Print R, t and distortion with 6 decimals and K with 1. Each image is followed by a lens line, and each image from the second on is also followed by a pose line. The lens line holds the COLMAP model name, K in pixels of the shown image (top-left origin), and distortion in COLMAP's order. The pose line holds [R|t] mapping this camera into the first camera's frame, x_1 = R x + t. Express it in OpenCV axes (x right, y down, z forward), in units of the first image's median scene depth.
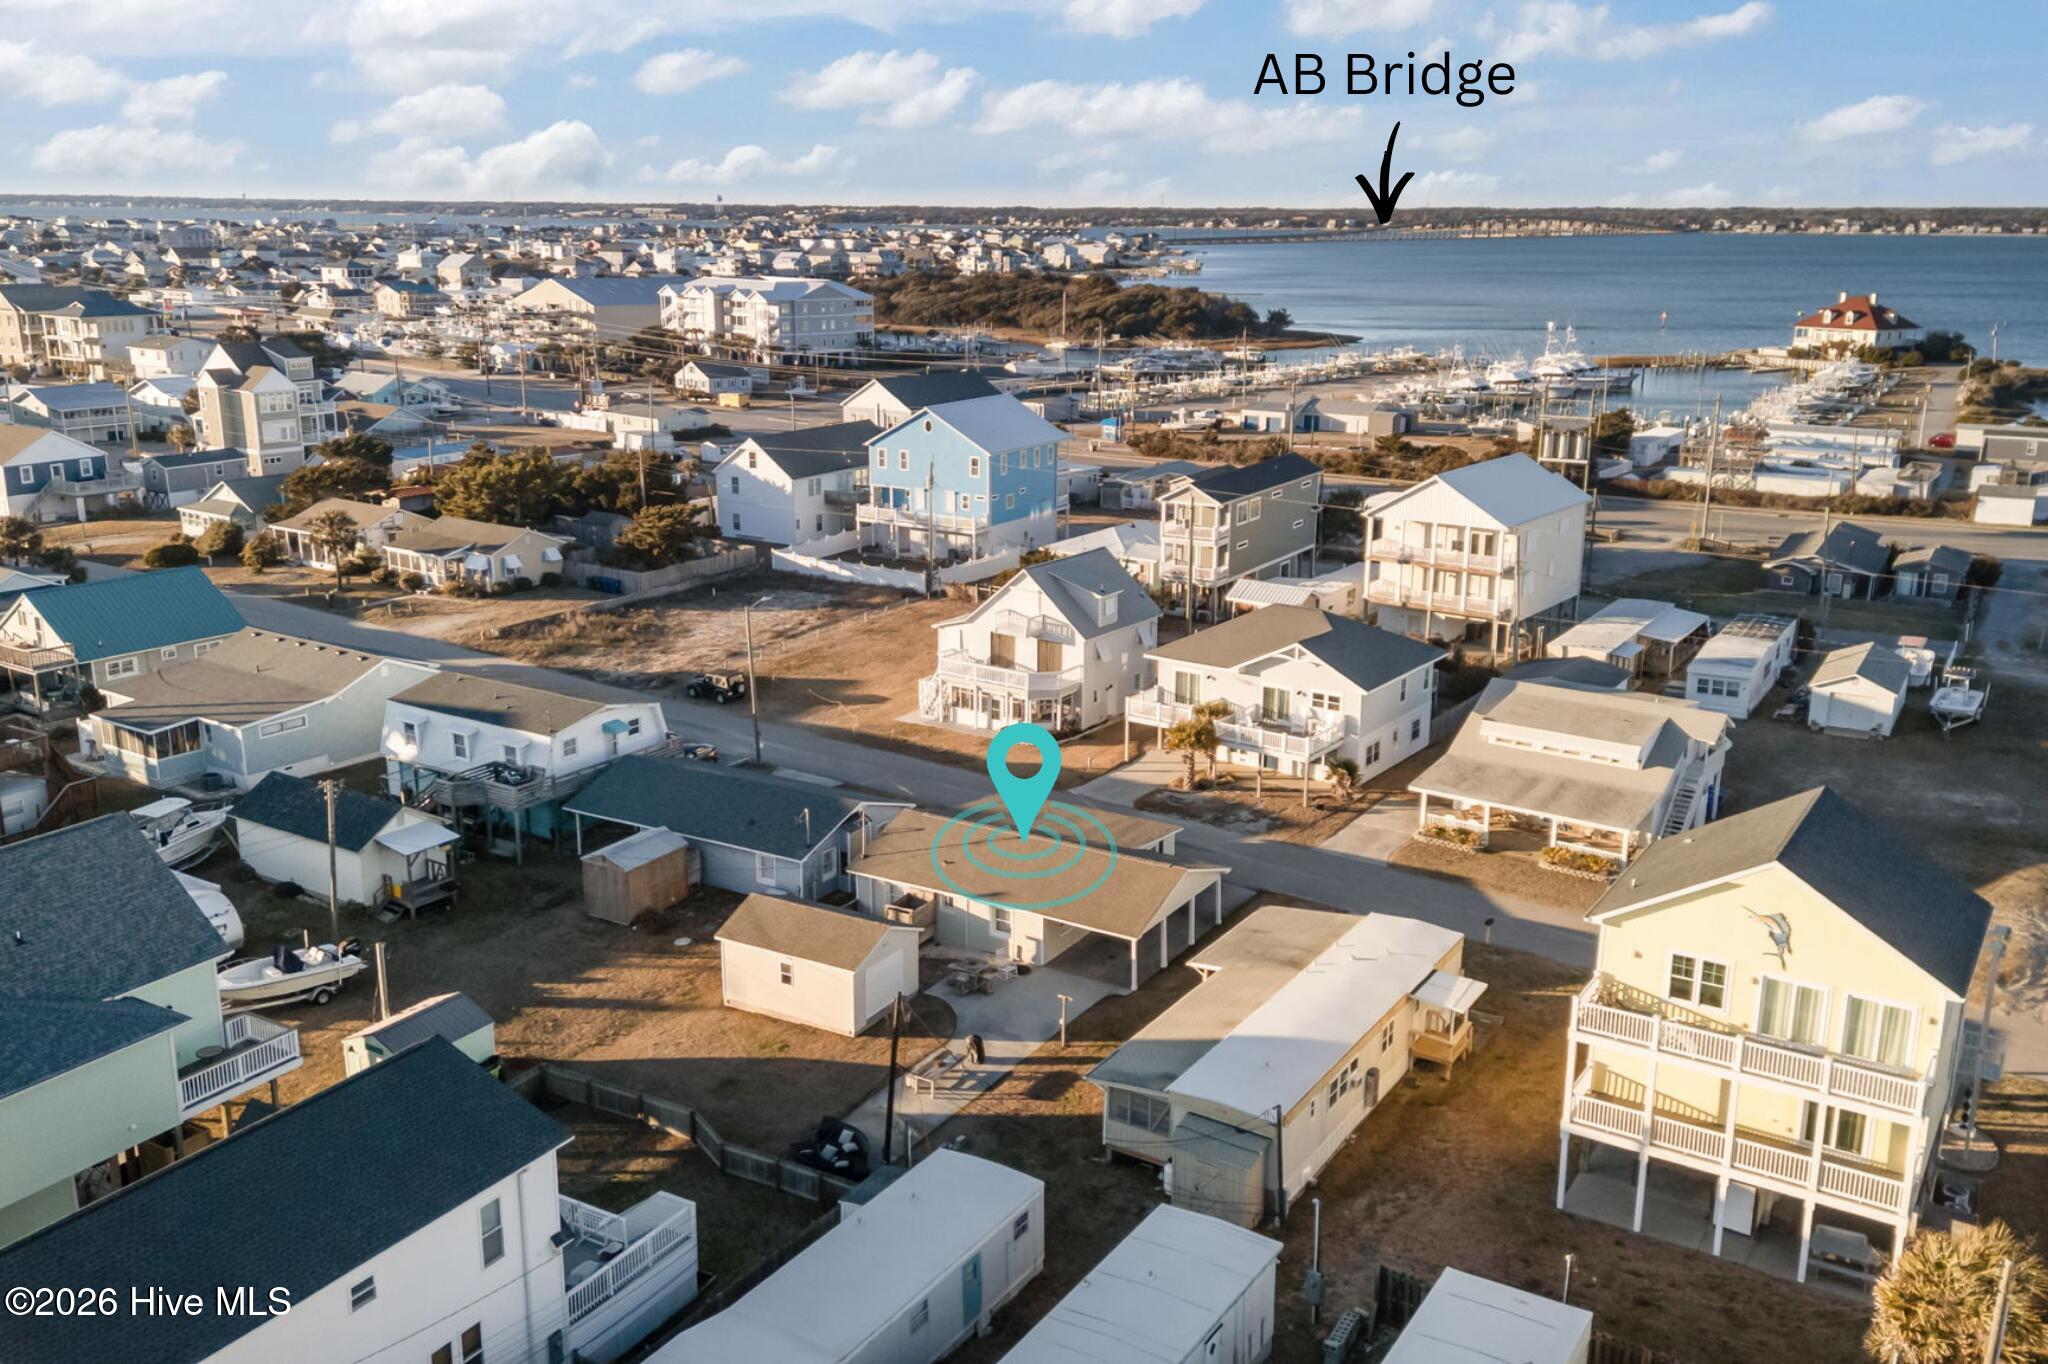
lens RADIAL K [[1727.5, 0, 1024.0], [0, 1727.5, 682.0], [0, 0, 1]] dist [0.124053, -0.181646]
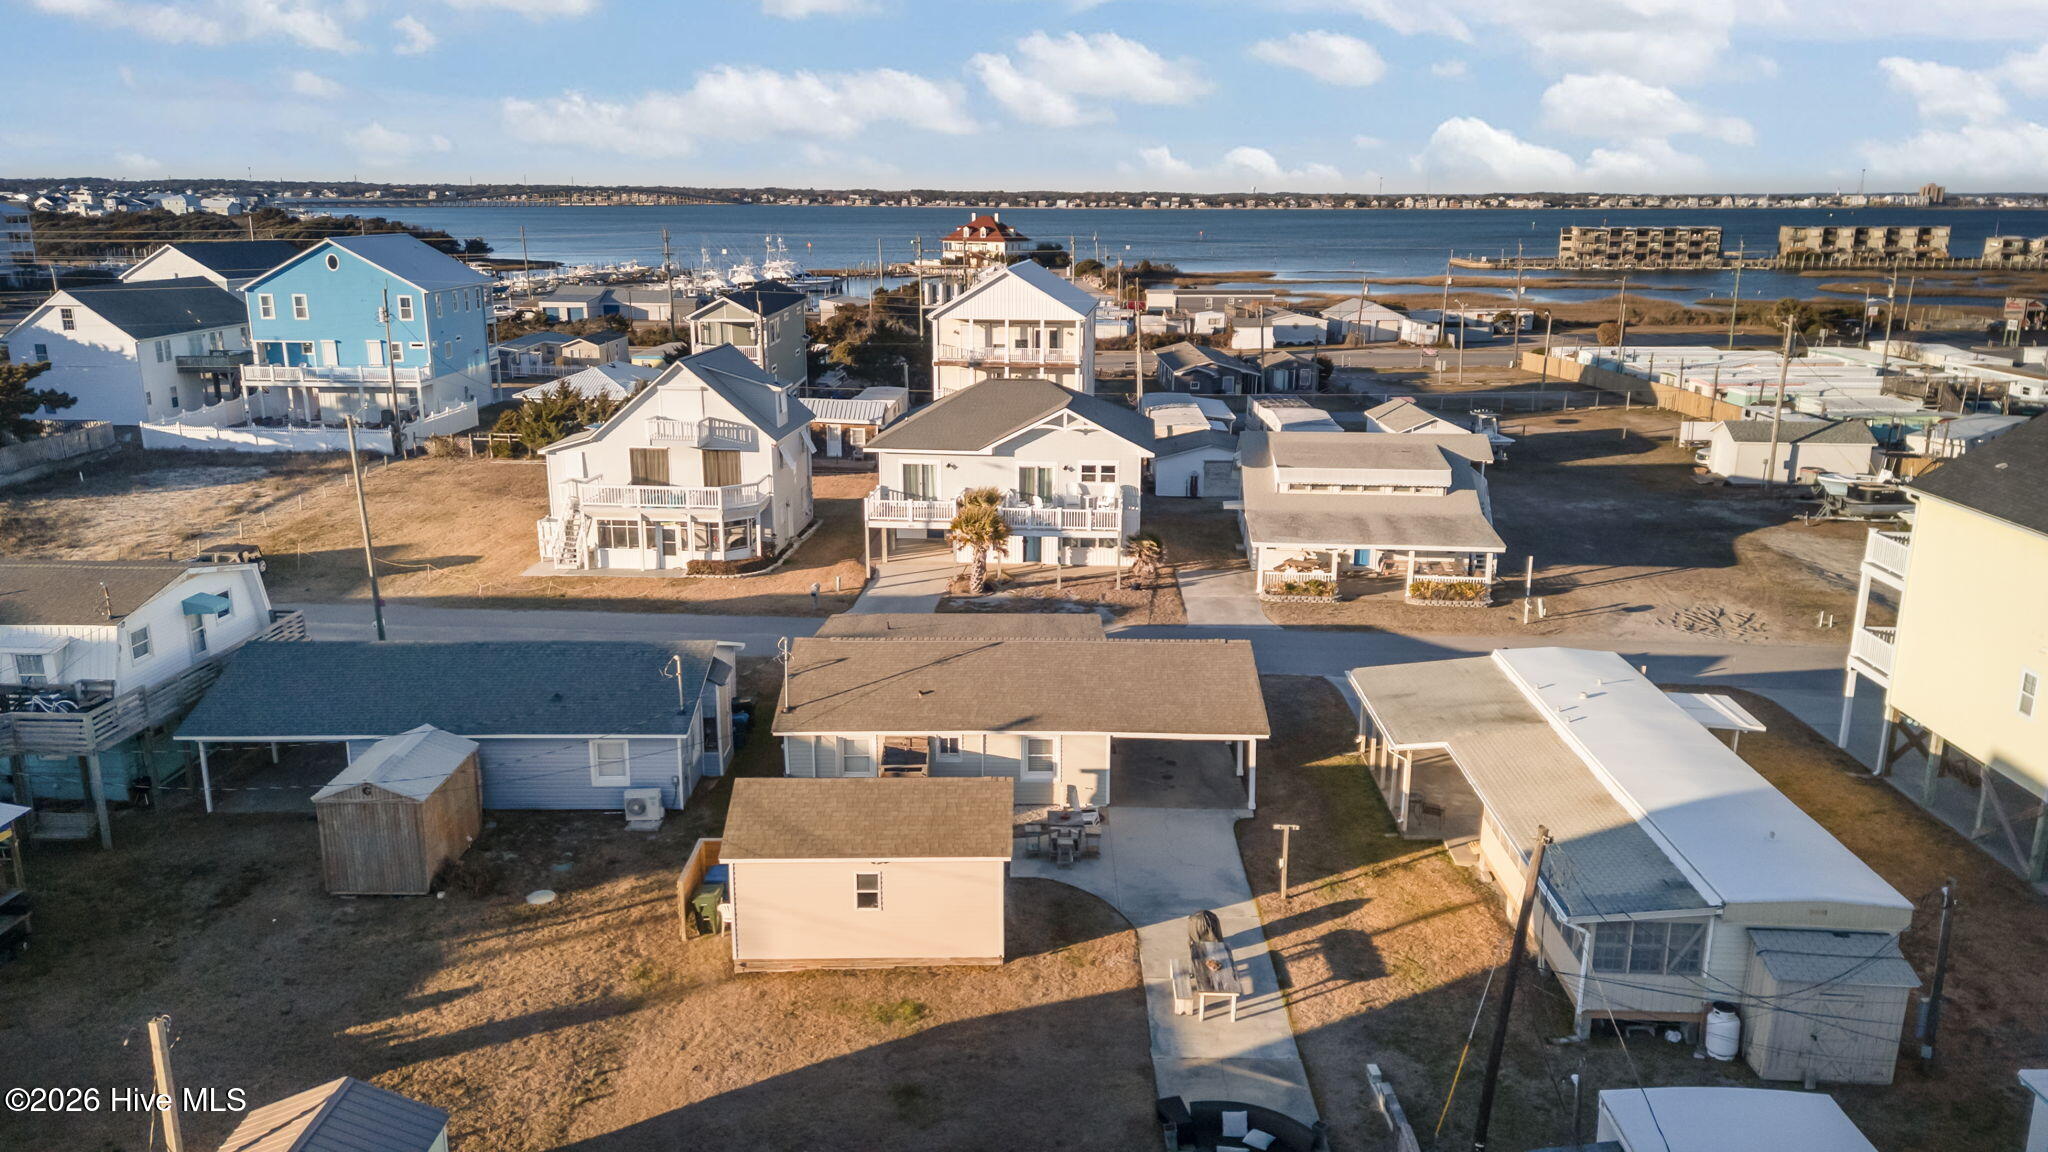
lens RADIAL K [[1482.8, 0, 1024.0], [0, 1482.8, 576.0], [0, 0, 1]] dist [0.089729, -0.089040]
pose [[0.860889, -0.127559, 0.492543, -0.212888], [0.131678, 0.990939, 0.026480, 0.034580], [-0.491458, 0.042060, 0.869885, 0.335861]]
